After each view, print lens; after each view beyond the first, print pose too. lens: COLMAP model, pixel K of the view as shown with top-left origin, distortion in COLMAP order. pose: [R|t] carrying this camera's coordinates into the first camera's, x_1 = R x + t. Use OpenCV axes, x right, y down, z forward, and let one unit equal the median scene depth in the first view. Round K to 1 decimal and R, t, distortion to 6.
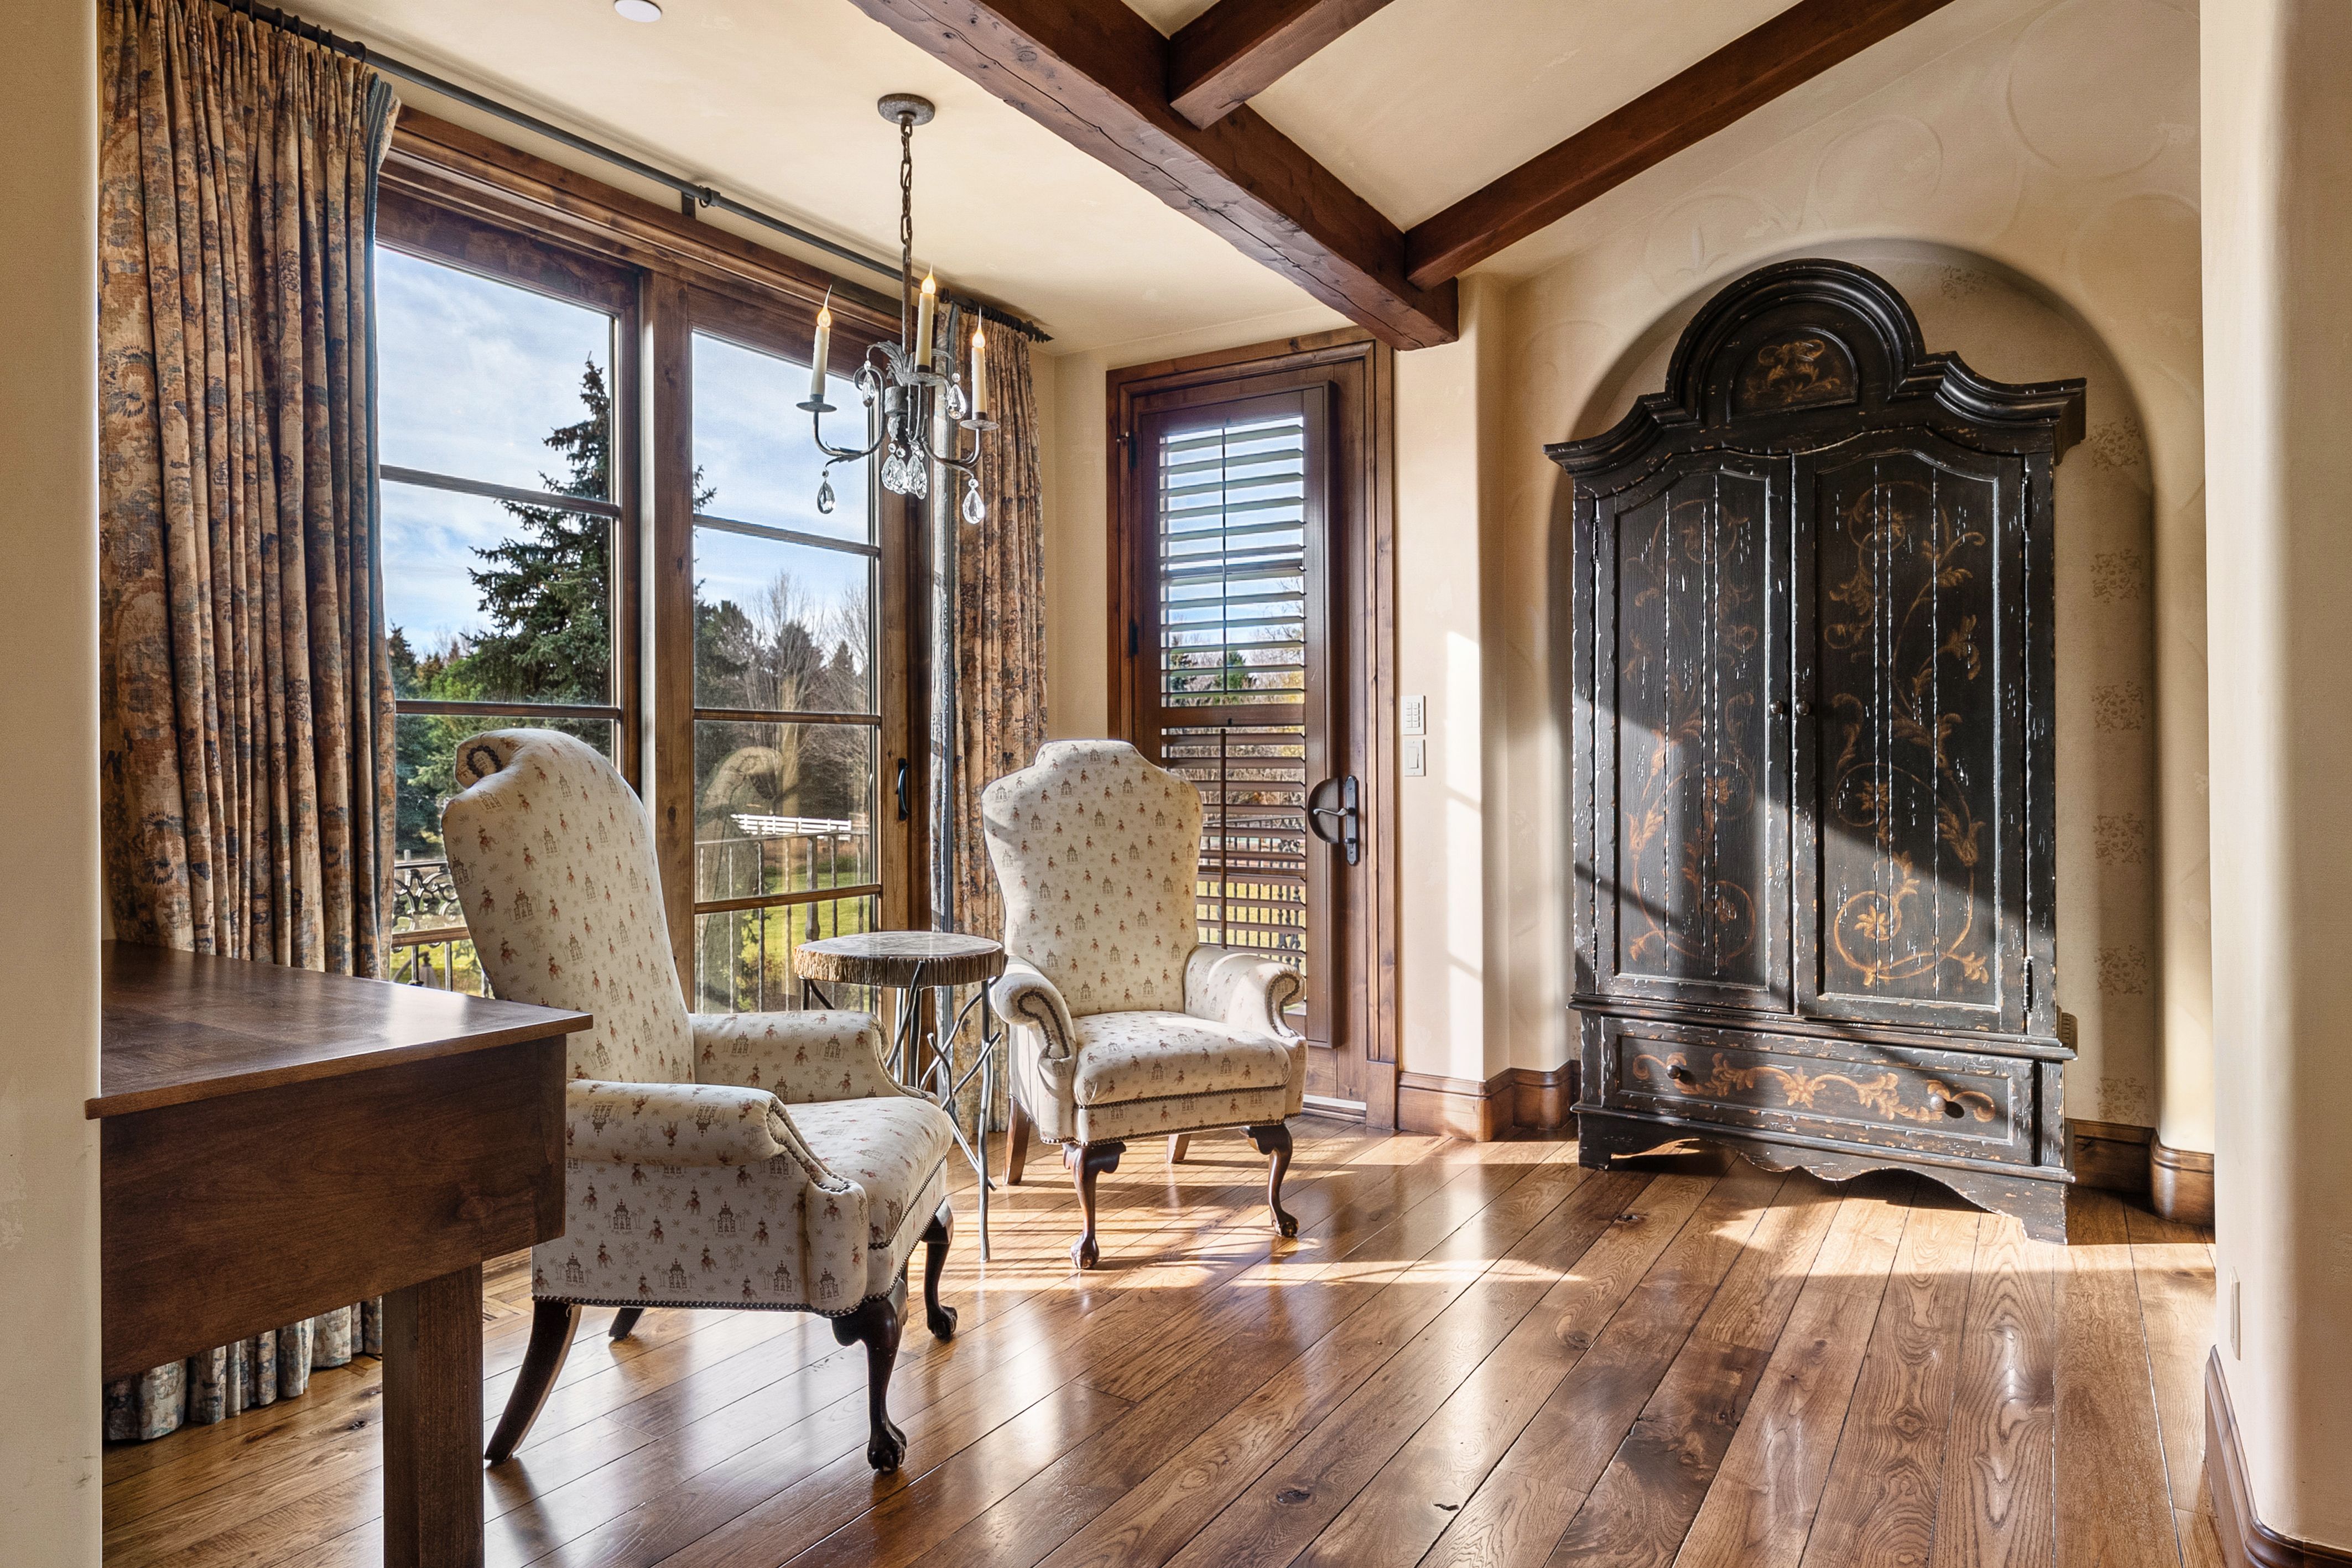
lens RADIAL K [[1360.1, 0, 1185.8], [0, 1360.1, 762.2], [0, 0, 1]] dist [0.007199, 0.001685]
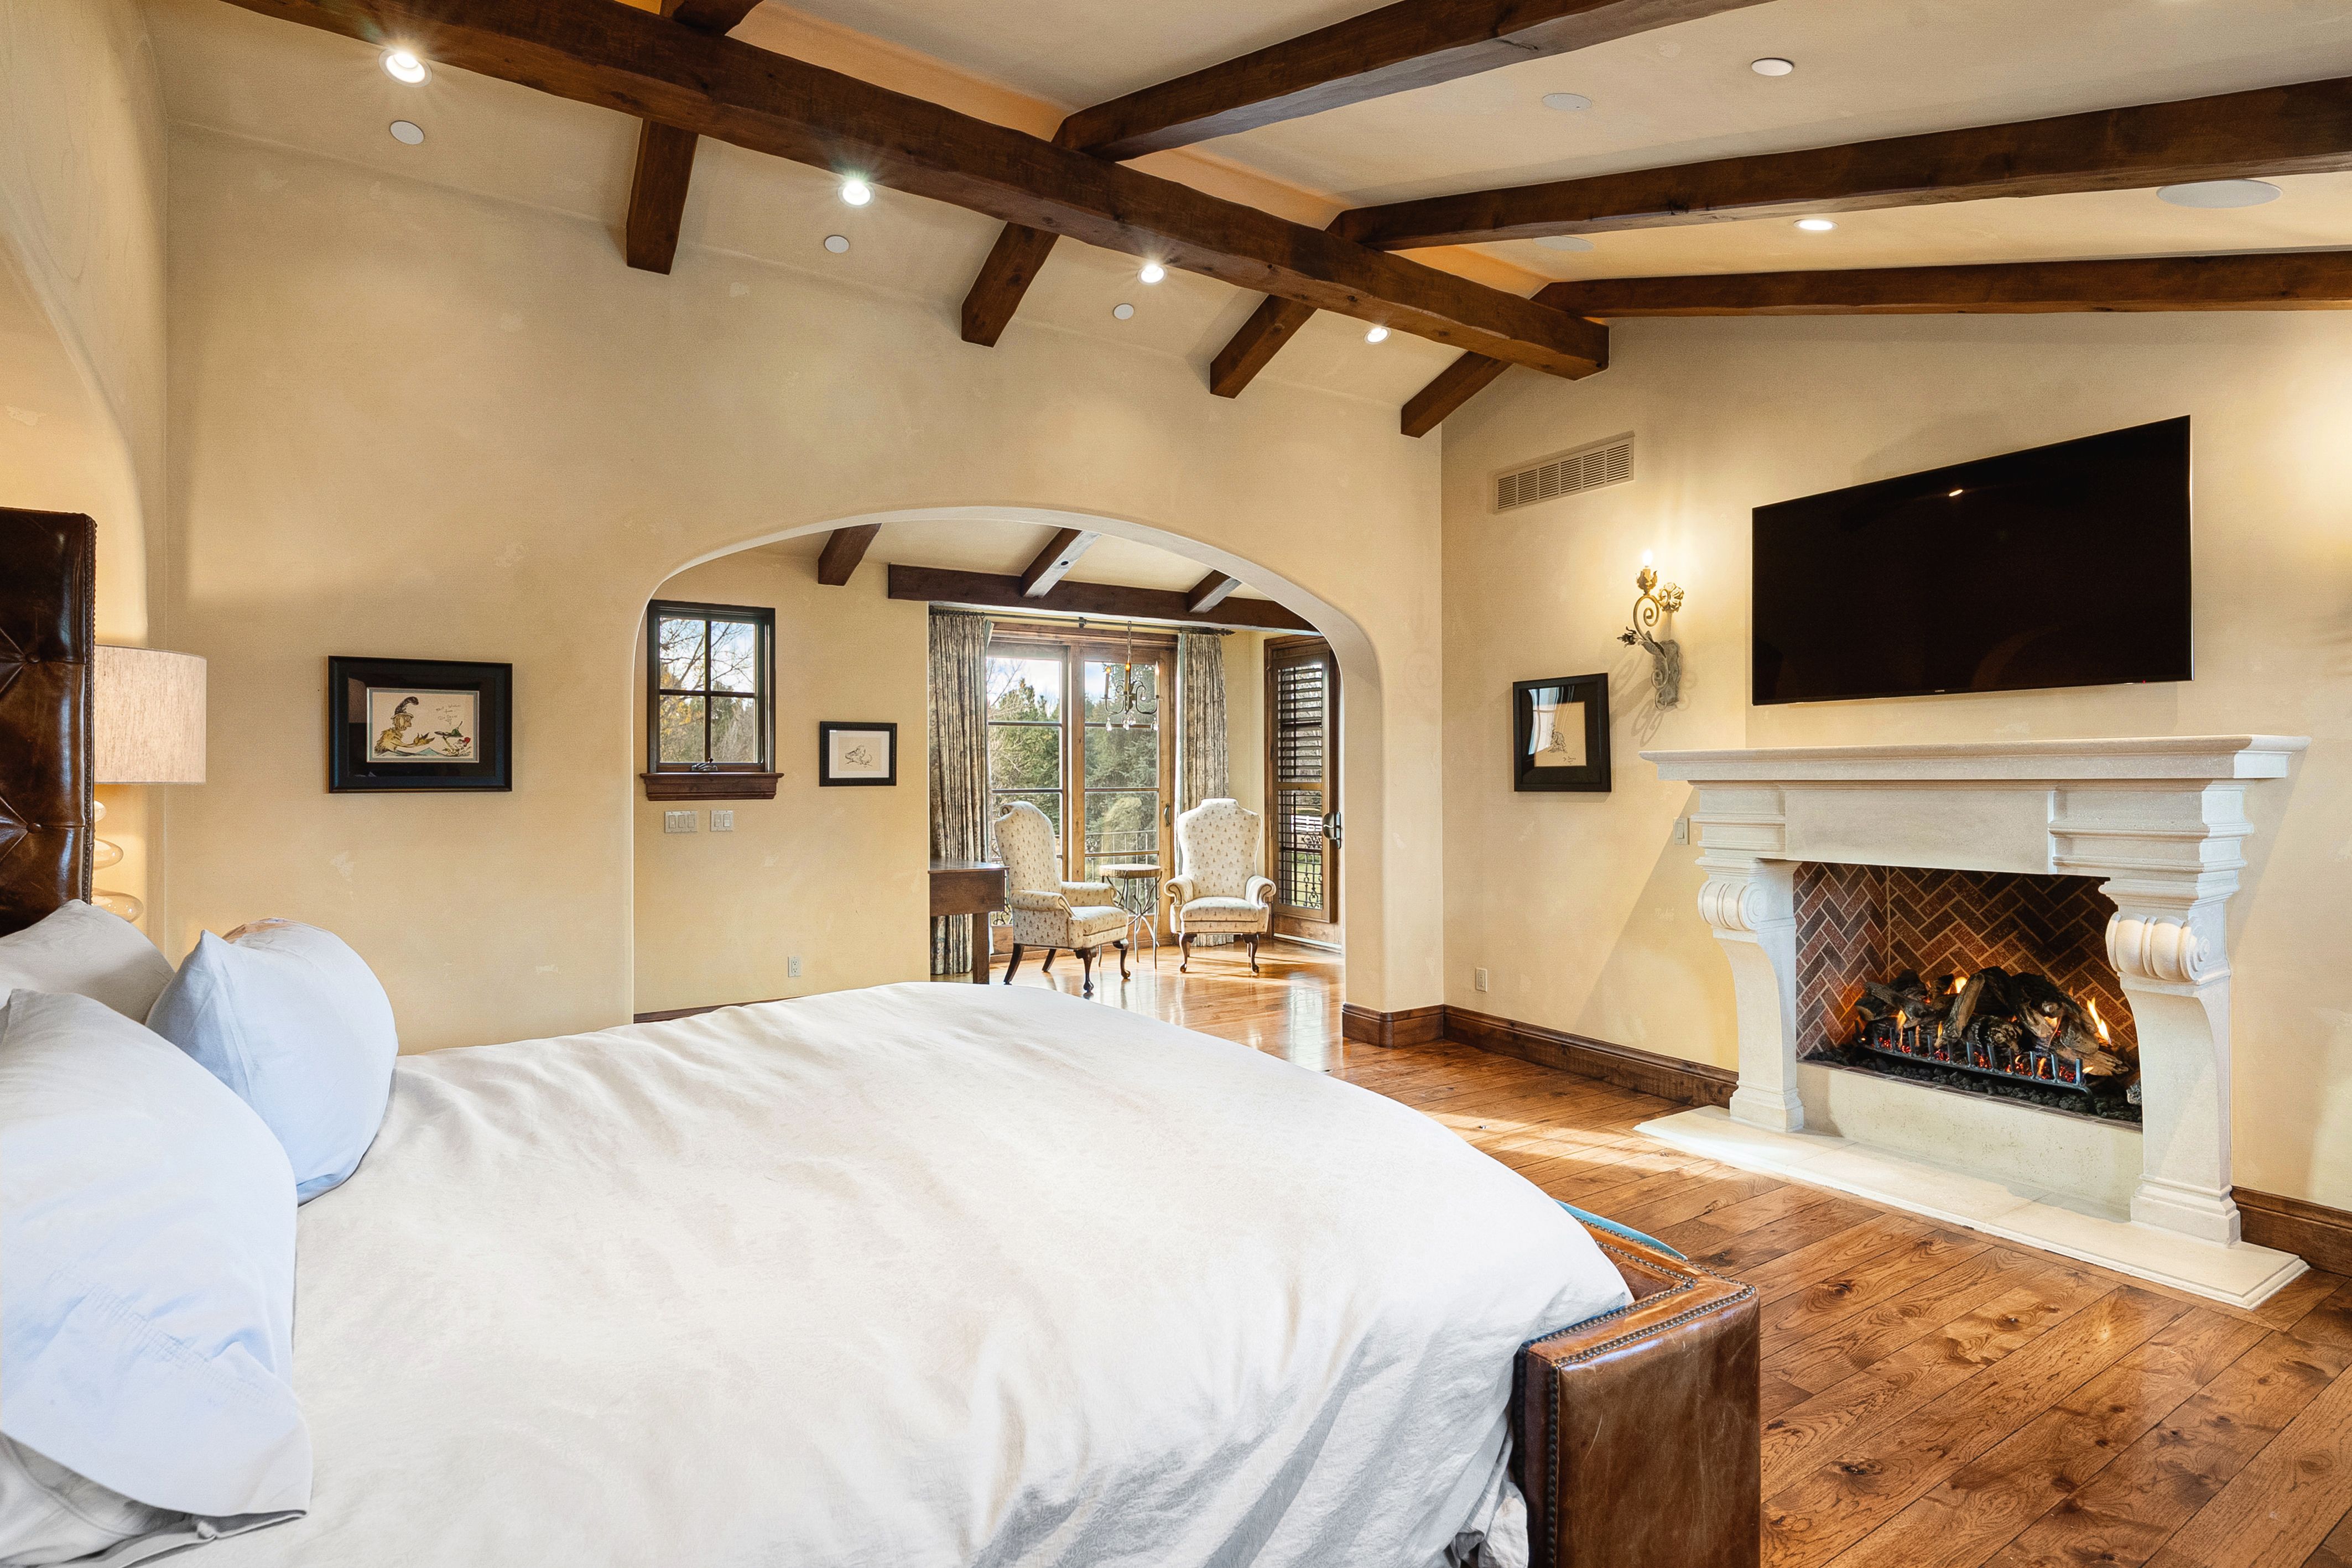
lens RADIAL K [[1132.7, 0, 1178.5], [0, 1132.7, 780.1], [0, 0, 1]] dist [-0.003423, -0.000355]
pose [[0.904247, 0.000964, -0.427008, 1.095092], [0.000759, 0.999992, 0.003867, -0.083602], [0.427008, -0.003821, 0.904240, -1.431352]]
